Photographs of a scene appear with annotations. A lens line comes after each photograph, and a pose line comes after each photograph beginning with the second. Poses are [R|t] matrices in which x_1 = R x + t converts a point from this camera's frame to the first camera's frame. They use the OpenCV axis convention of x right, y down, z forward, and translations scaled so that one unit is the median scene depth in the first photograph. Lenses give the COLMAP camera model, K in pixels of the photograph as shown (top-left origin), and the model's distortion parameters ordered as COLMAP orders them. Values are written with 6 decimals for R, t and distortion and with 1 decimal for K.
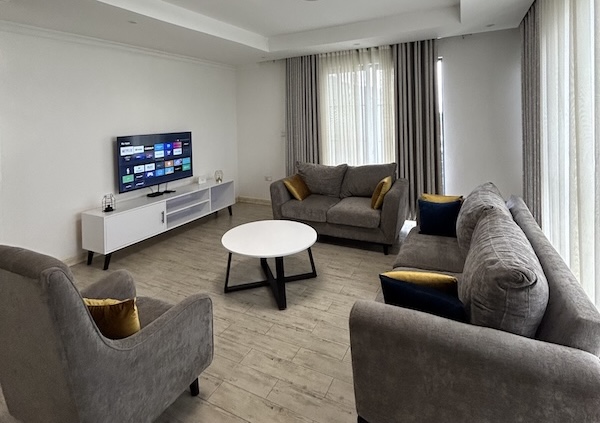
lens RADIAL K [[375.7, 0, 296.8], [0, 375.7, 211.2], [0, 0, 1]] dist [0.003084, 0.002142]
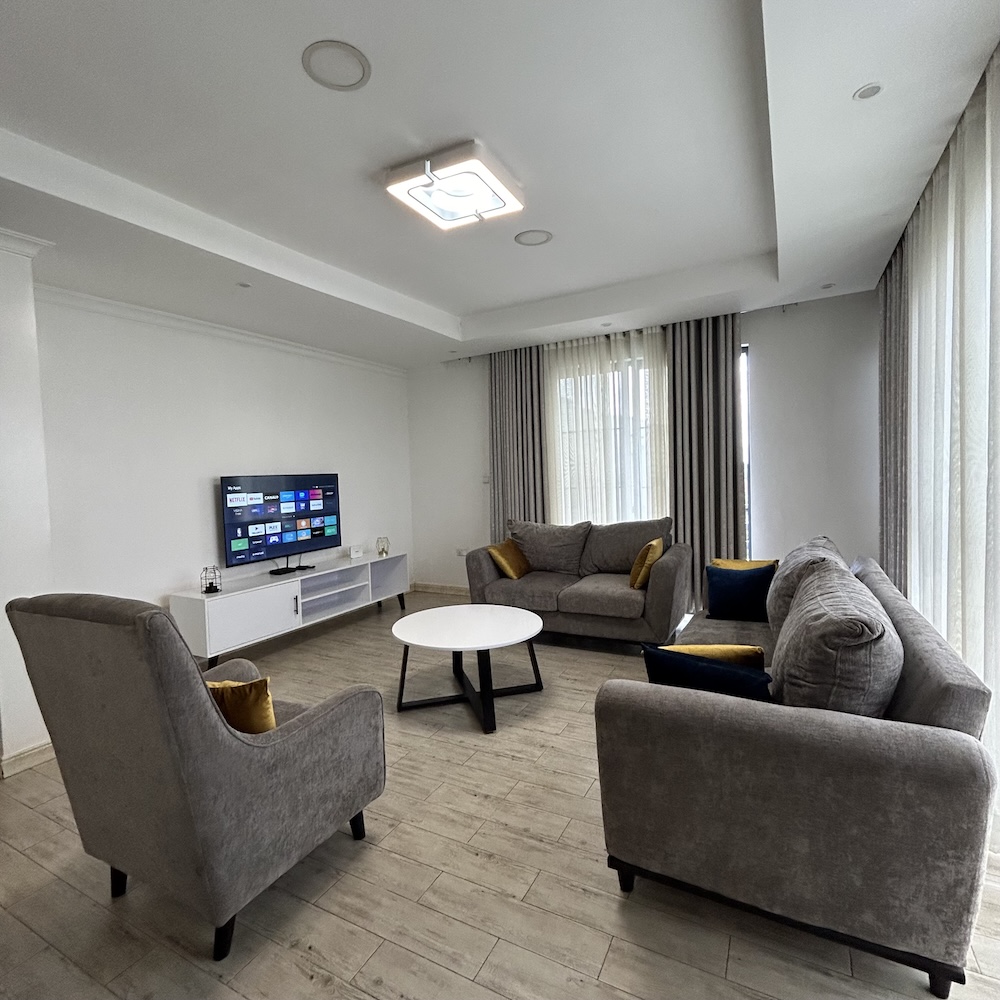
lens RADIAL K [[549.1, 0, 505.8], [0, 549.1, 500.6], [0, 0, 1]] dist [0.002054, 0.001388]
pose [[0.999728, -0.007102, -0.022229, 0.013169], [0.007850, 0.999399, 0.033754, -0.166684], [0.021976, -0.033919, 0.999183, 0.088188]]
